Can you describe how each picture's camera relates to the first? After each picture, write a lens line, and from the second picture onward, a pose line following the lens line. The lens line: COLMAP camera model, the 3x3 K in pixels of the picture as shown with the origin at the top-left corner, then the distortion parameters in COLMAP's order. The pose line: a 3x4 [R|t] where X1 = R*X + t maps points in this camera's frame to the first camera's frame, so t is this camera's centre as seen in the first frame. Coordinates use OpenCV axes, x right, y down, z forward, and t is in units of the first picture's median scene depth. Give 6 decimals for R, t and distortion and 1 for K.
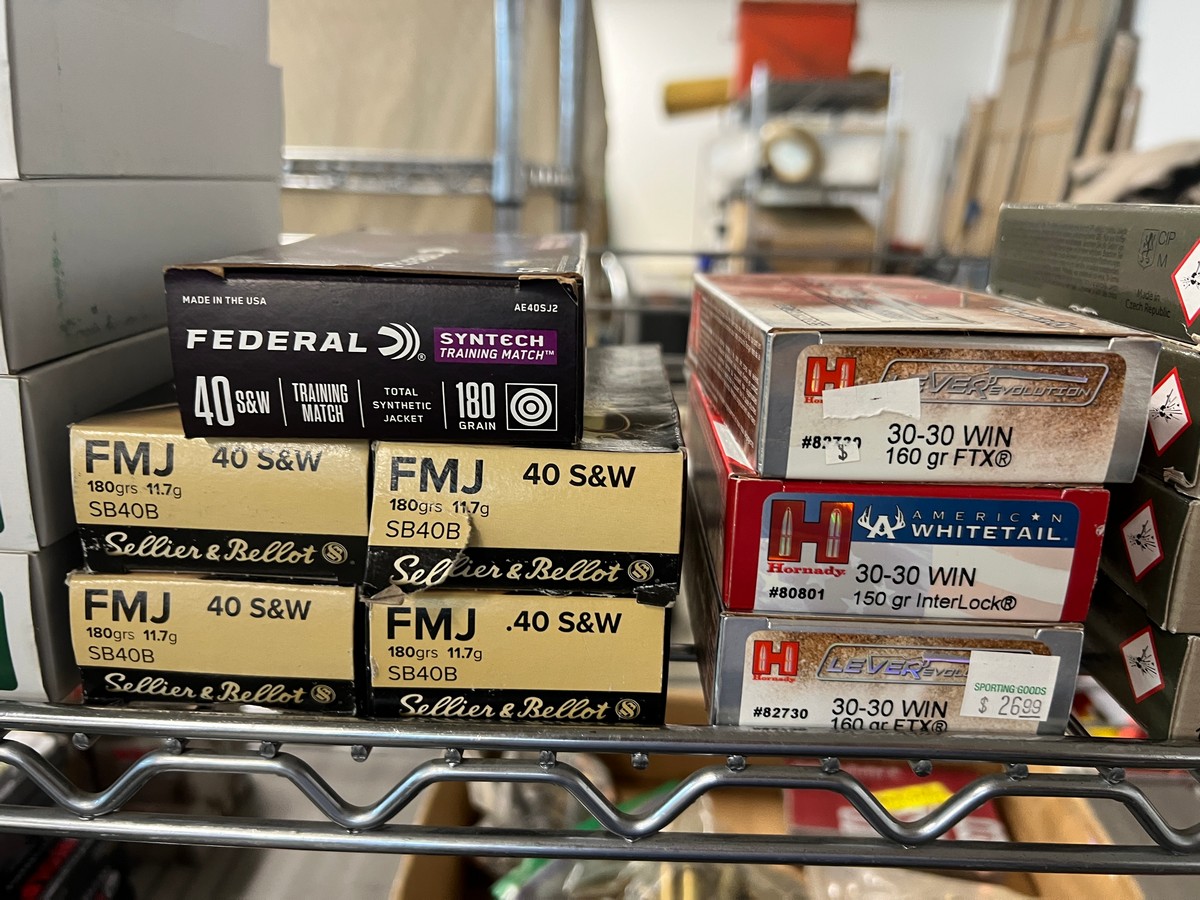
lens RADIAL K [[872.9, 0, 600.0], [0, 872.9, 450.0], [0, 0, 1]] dist [-0.007057, -0.004364]
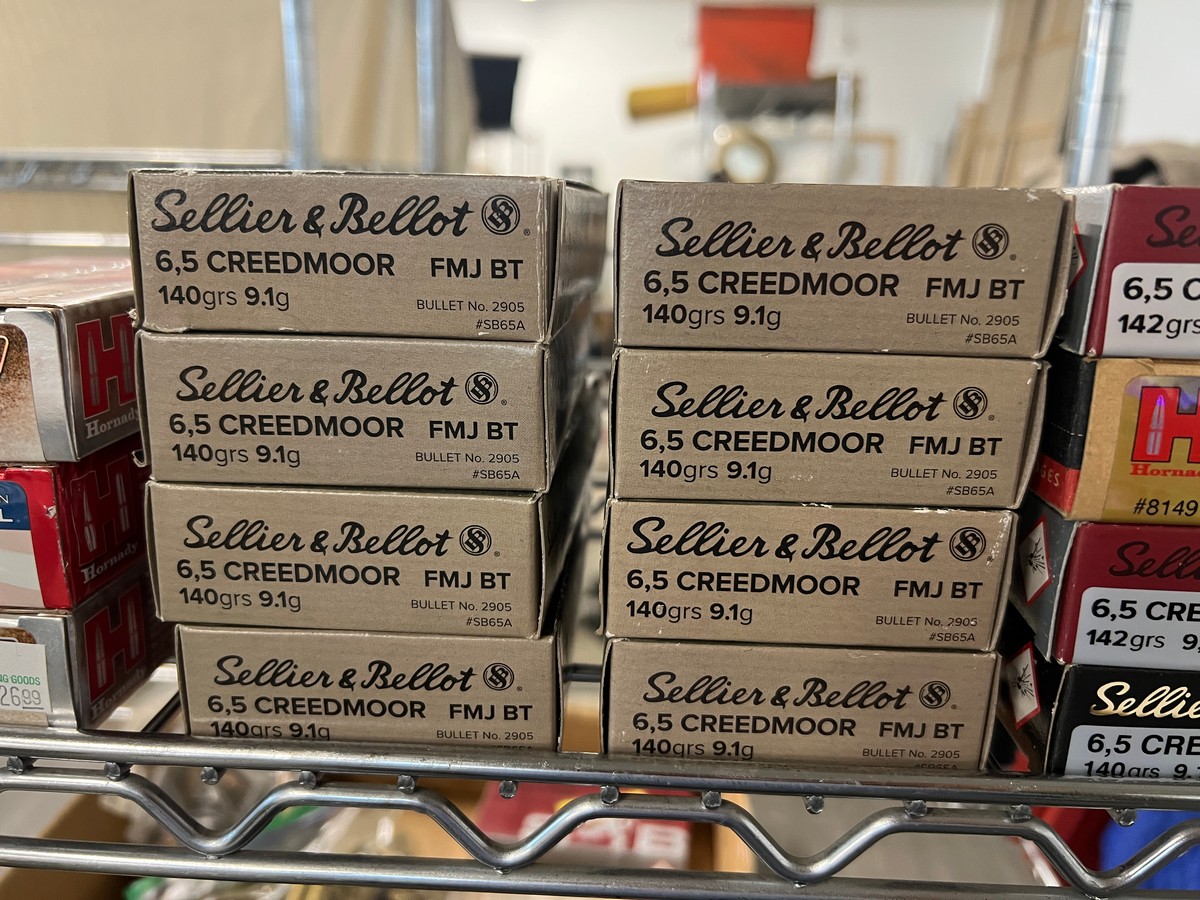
lens RADIAL K [[909.9, 0, 600.0], [0, 909.9, 450.0], [0, 0, 1]] dist [-0.016258, -0.011219]
pose [[0.999707, 0.005734, -0.023497, 0.178029], [-0.006226, 0.999762, -0.020913, 0.006165], [0.023372, 0.021053, 0.999505, 0.002986]]
